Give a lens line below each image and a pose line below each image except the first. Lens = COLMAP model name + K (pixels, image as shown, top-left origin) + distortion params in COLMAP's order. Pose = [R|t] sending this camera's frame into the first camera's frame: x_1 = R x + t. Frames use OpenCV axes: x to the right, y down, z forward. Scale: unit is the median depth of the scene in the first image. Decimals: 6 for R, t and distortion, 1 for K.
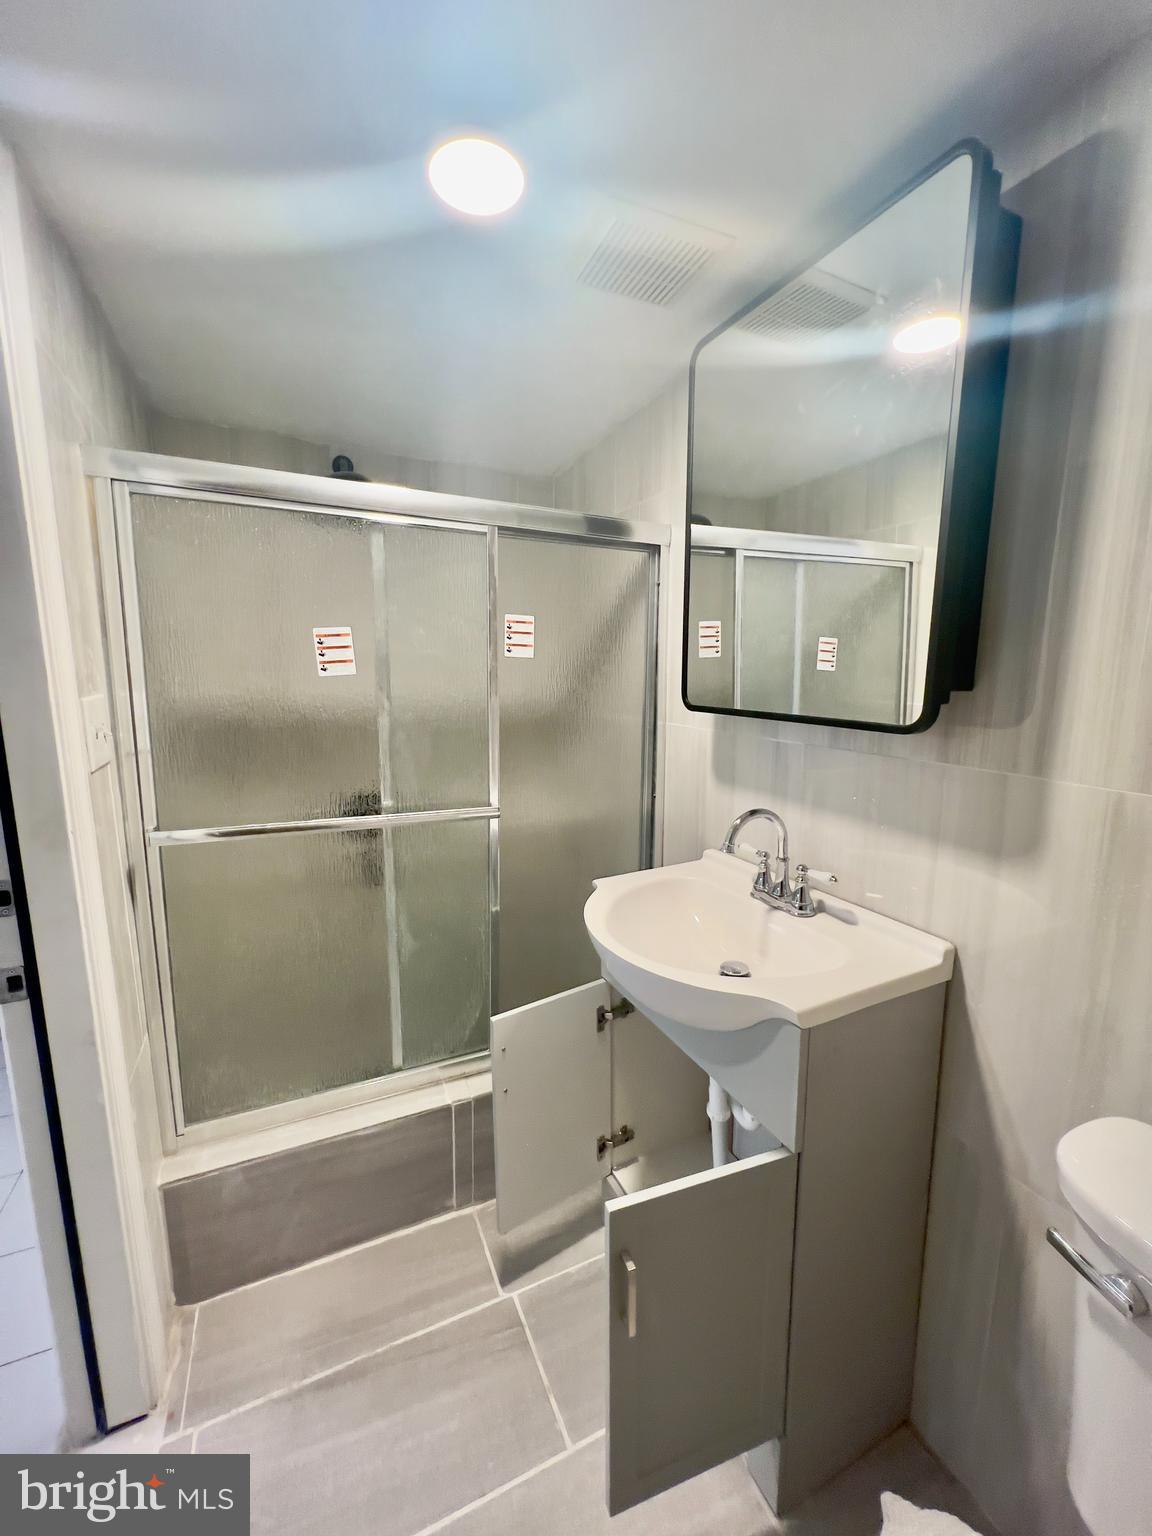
lens RADIAL K [[616.8, 0, 574.2], [0, 616.8, 770.2], [0, 0, 1]] dist [-0.001548, 0.000234]
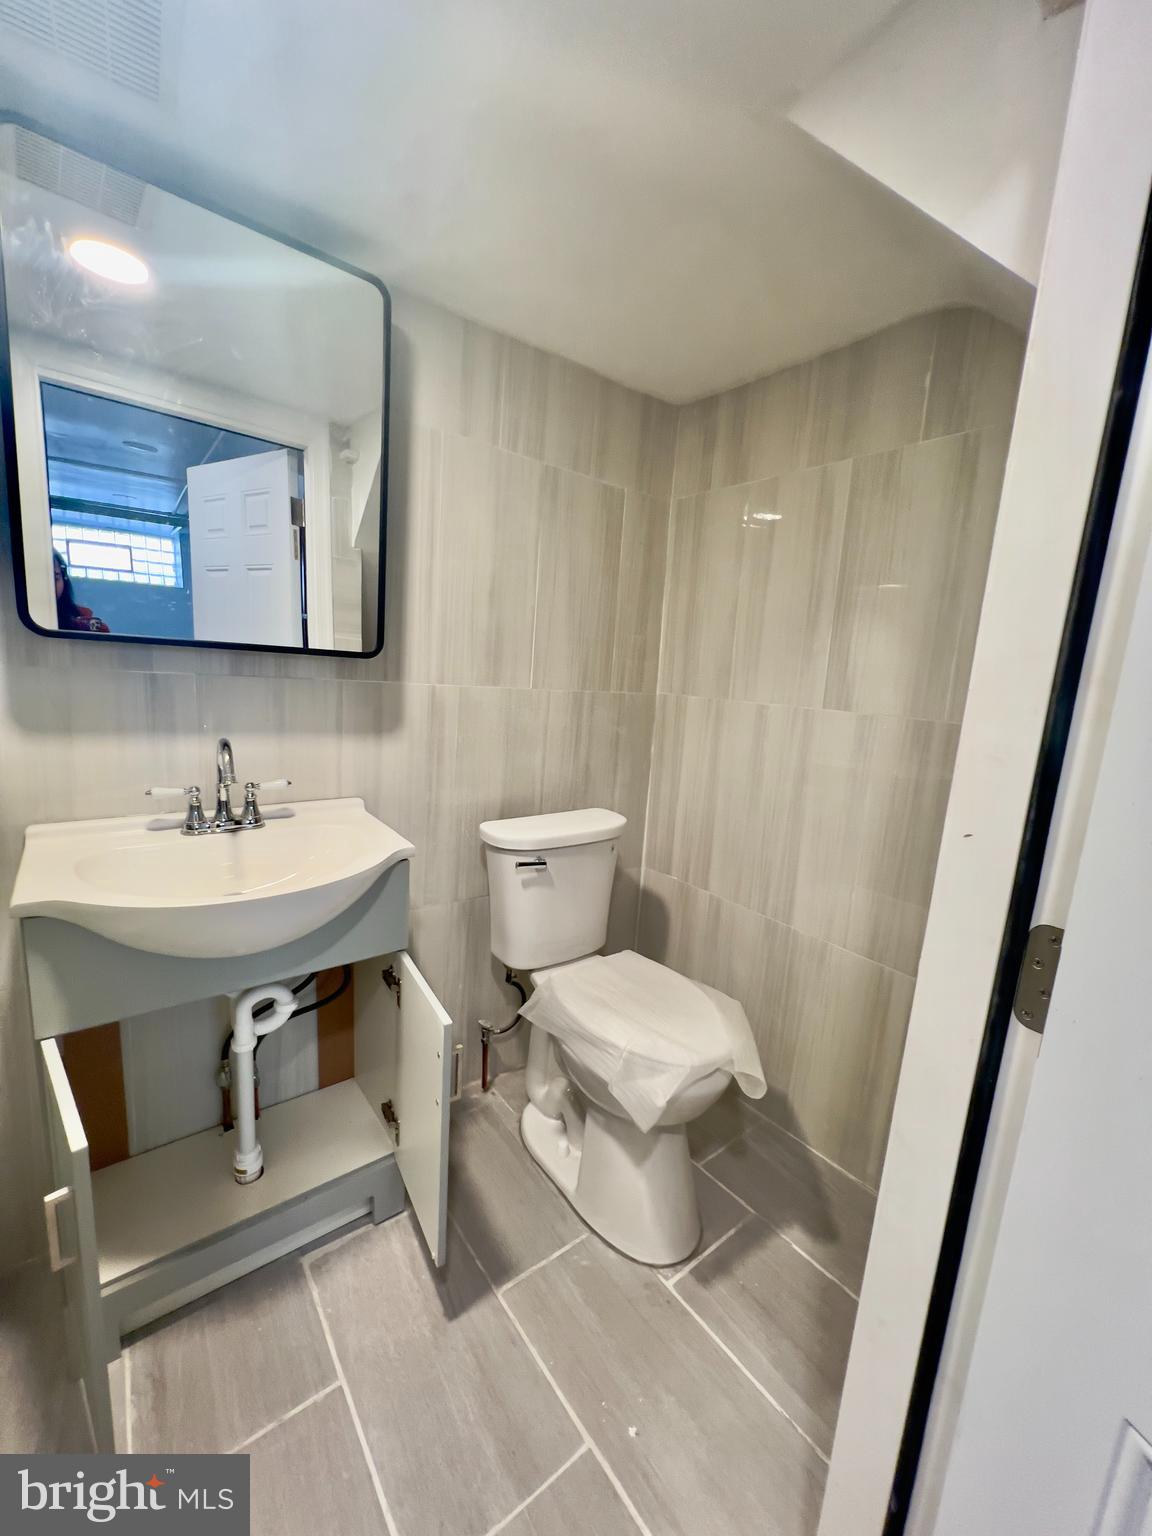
lens RADIAL K [[616.8, 0, 576.8], [0, 616.8, 765.3], [0, 0, 1]] dist [-0.001548, 0.000234]
pose [[-0.208645, -0.183783, 0.960568, -0.846618], [0.086120, 0.974917, 0.205234, -0.056687], [-0.974192, 0.125545, -0.187584, 0.668220]]
